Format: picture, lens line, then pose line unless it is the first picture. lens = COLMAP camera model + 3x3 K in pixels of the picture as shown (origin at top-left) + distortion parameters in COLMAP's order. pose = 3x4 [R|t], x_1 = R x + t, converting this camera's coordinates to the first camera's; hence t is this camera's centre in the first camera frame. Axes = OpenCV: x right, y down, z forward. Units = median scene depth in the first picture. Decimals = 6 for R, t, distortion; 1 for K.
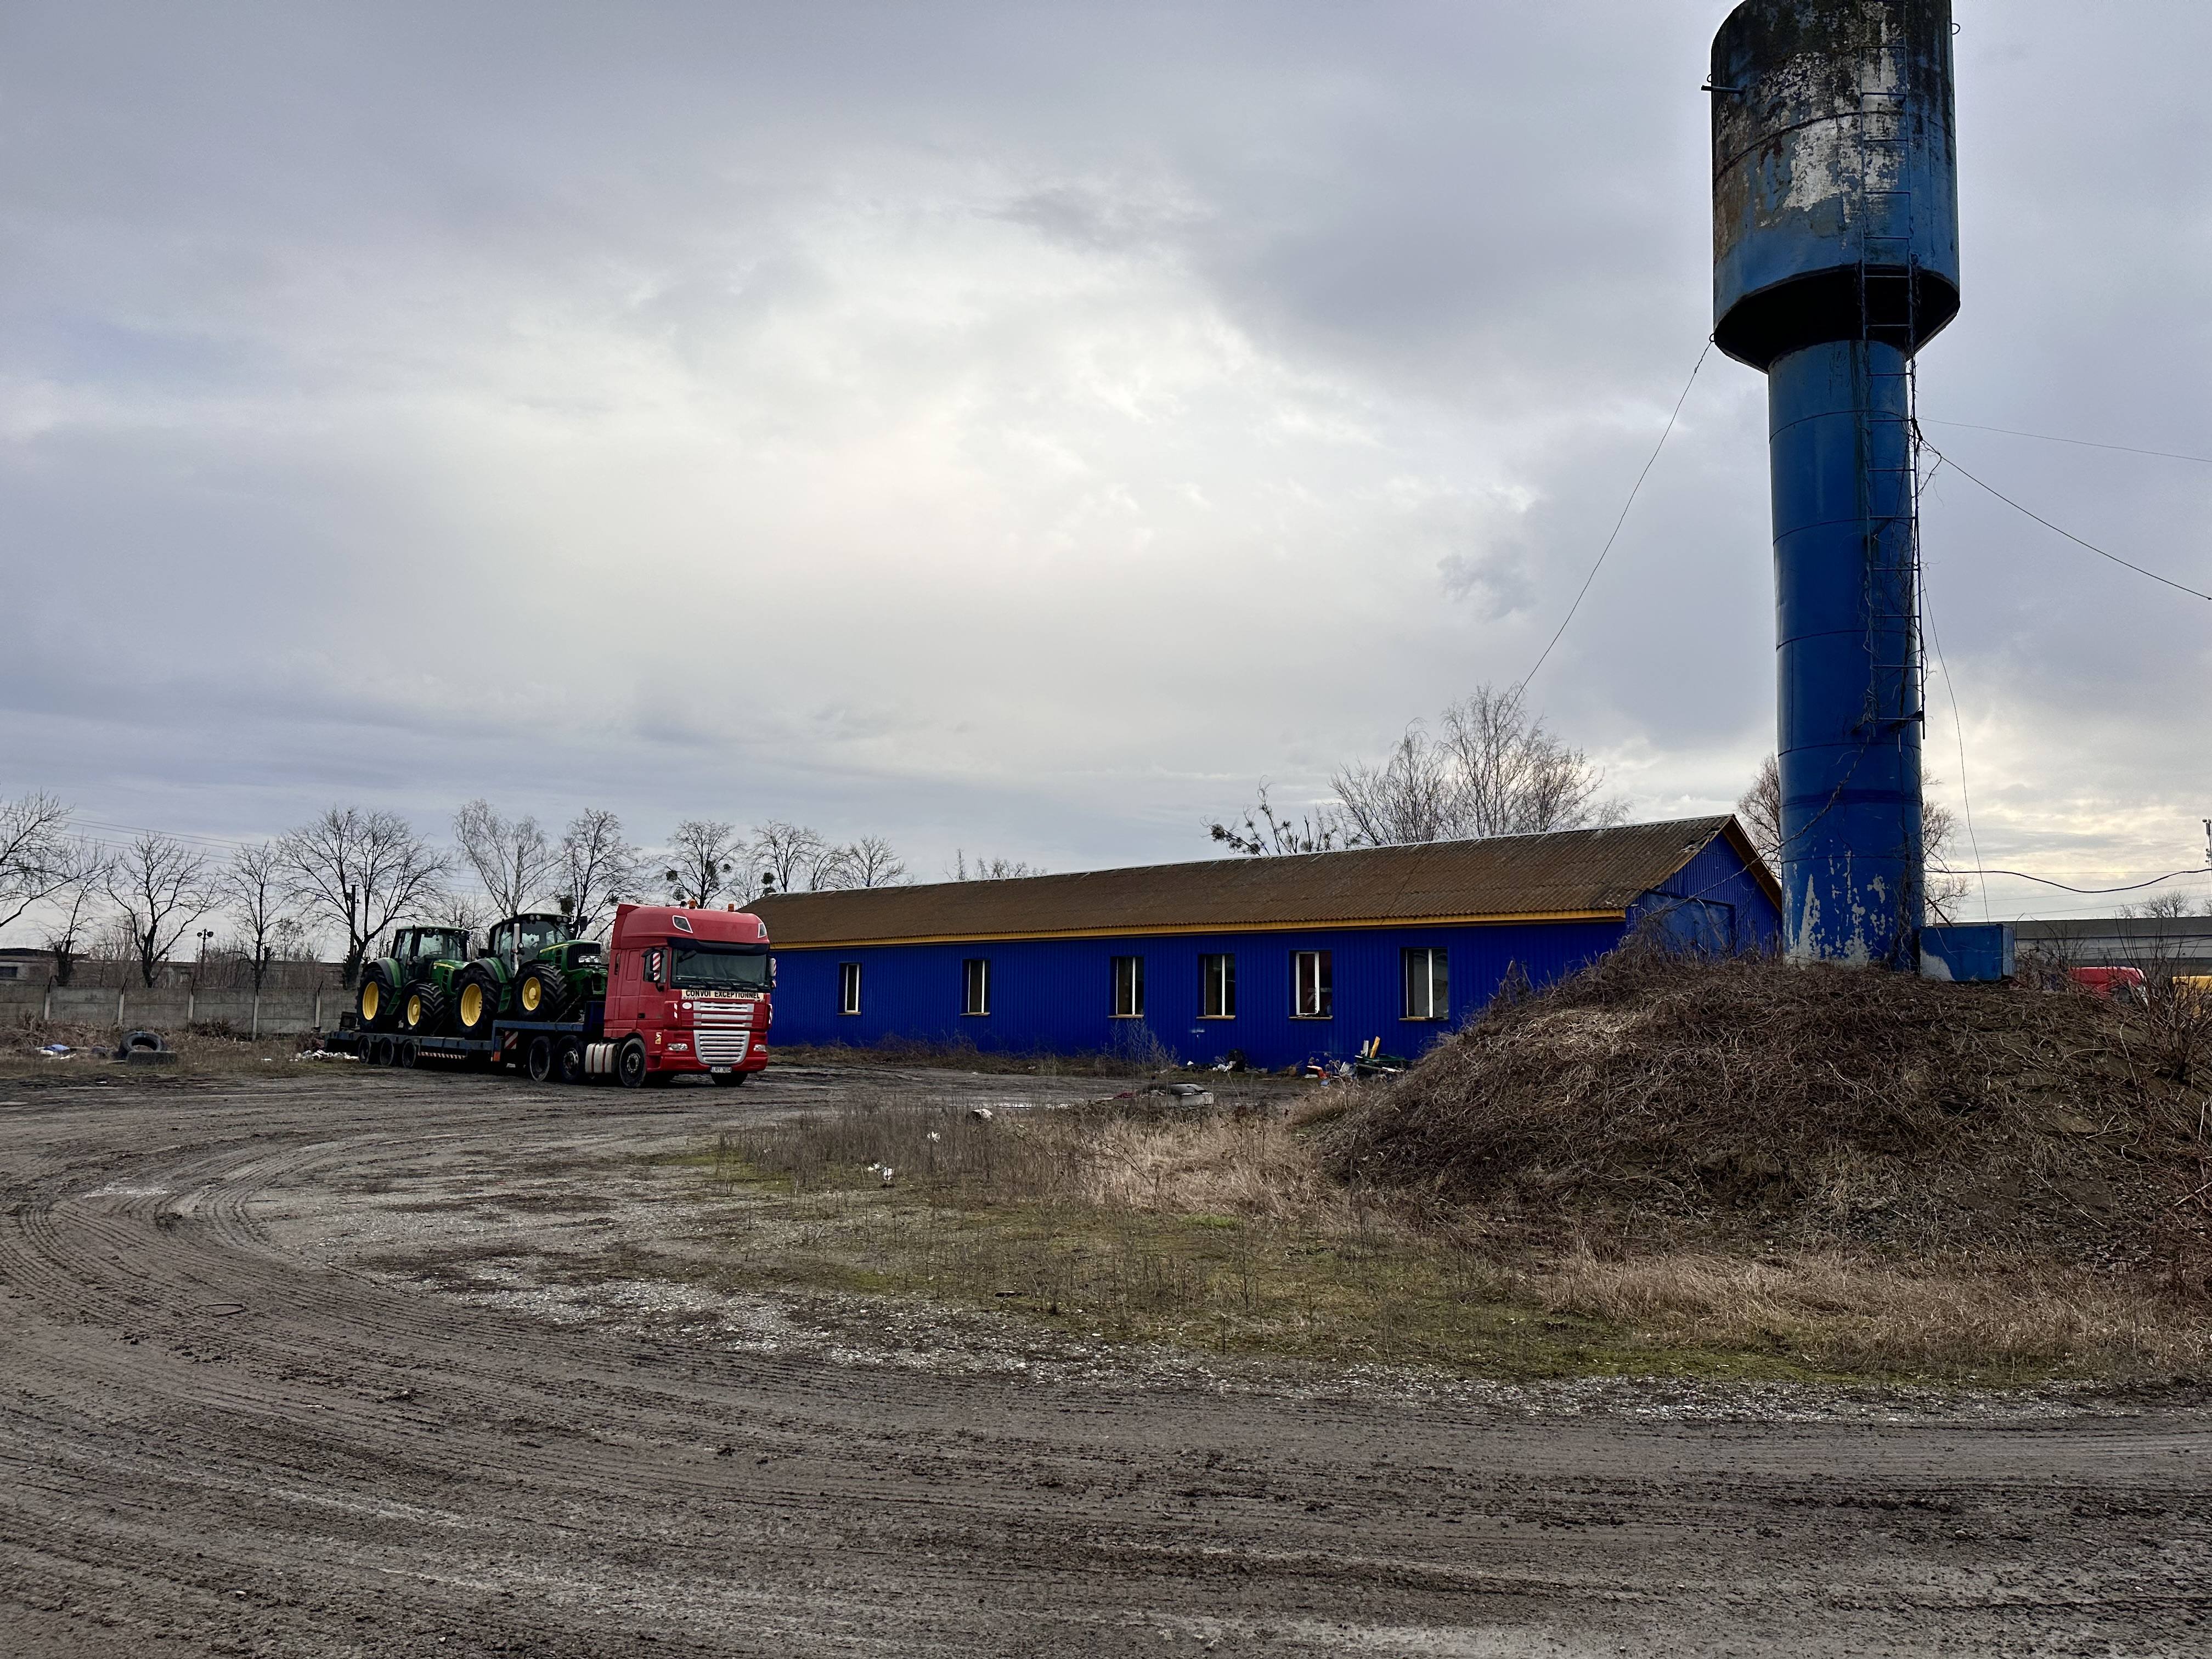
lens RADIAL K [[1487.0, 0, 1103.5], [0, 1487.0, 847.8], [0, 0, 1]] dist [0.104688, -0.002045]
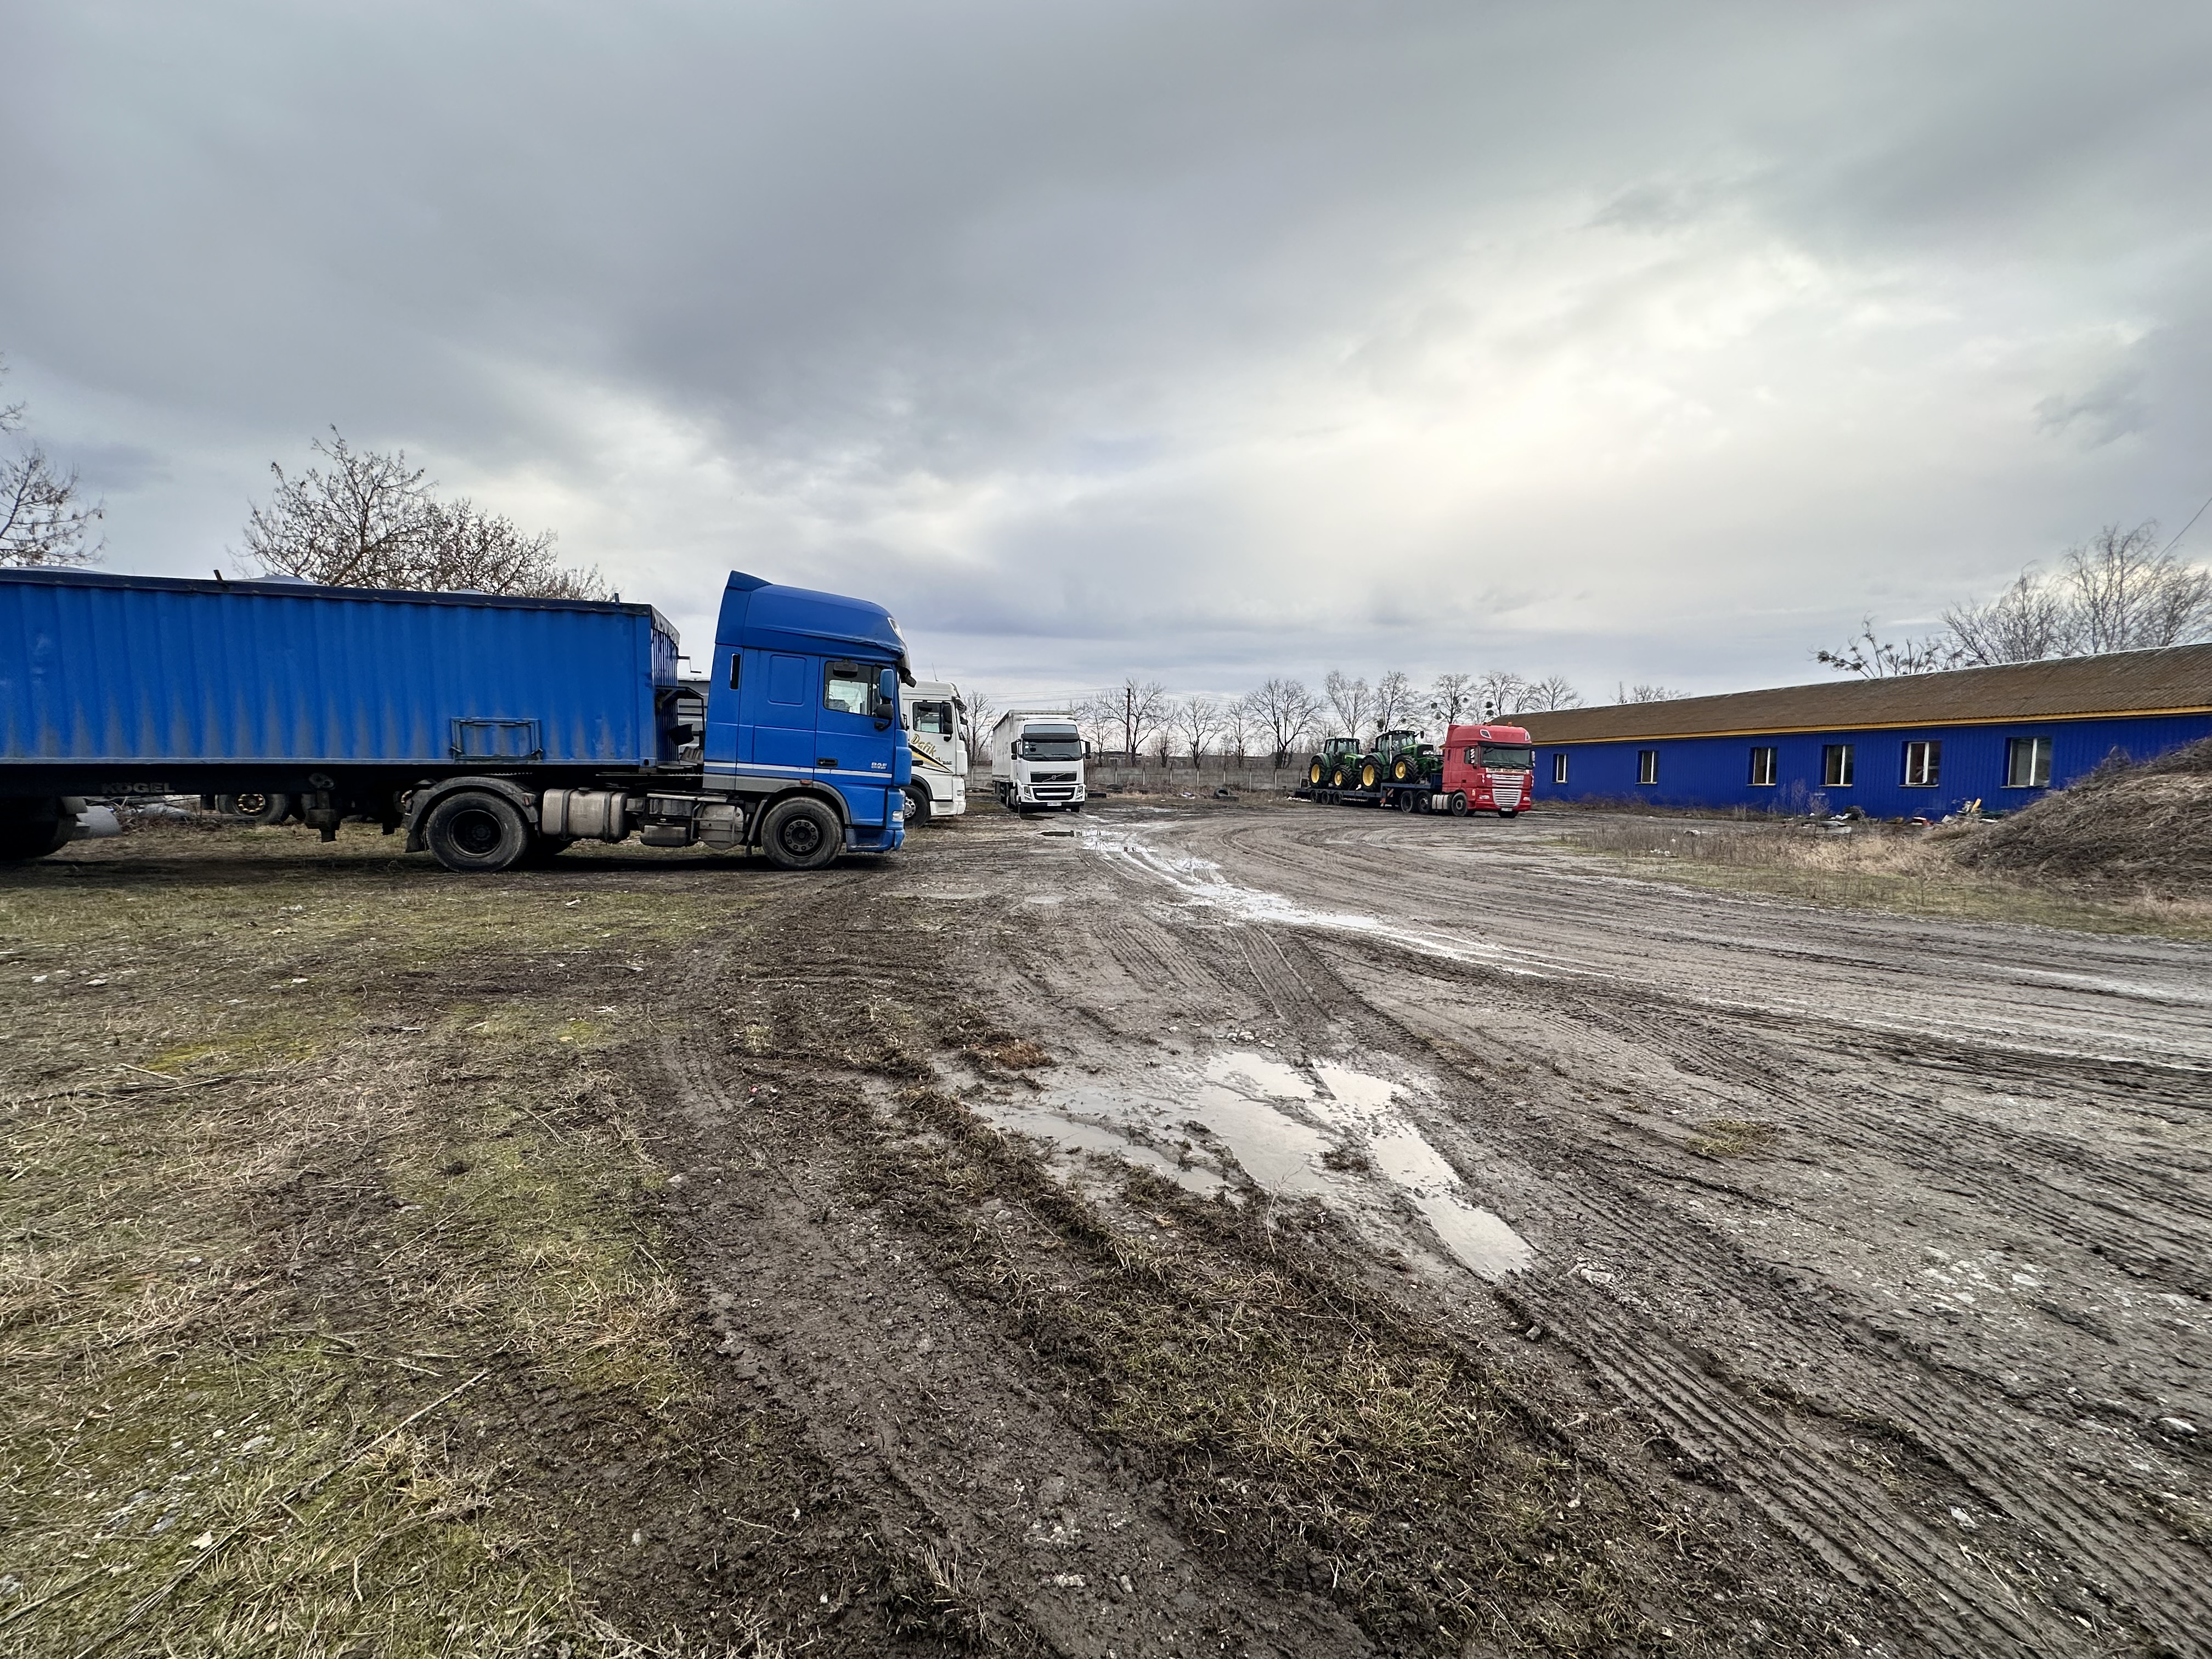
lens RADIAL K [[886.6, 0, 1104.6], [0, 886.6, 827.7], [0, 0, 1]] dist [0.003156, 0.002272]
pose [[0.834703, 0.031976, -0.549772, -0.049573], [0.055608, 0.988316, 0.141911, -0.016587], [0.547886, -0.149025, 0.823172, -0.190455]]
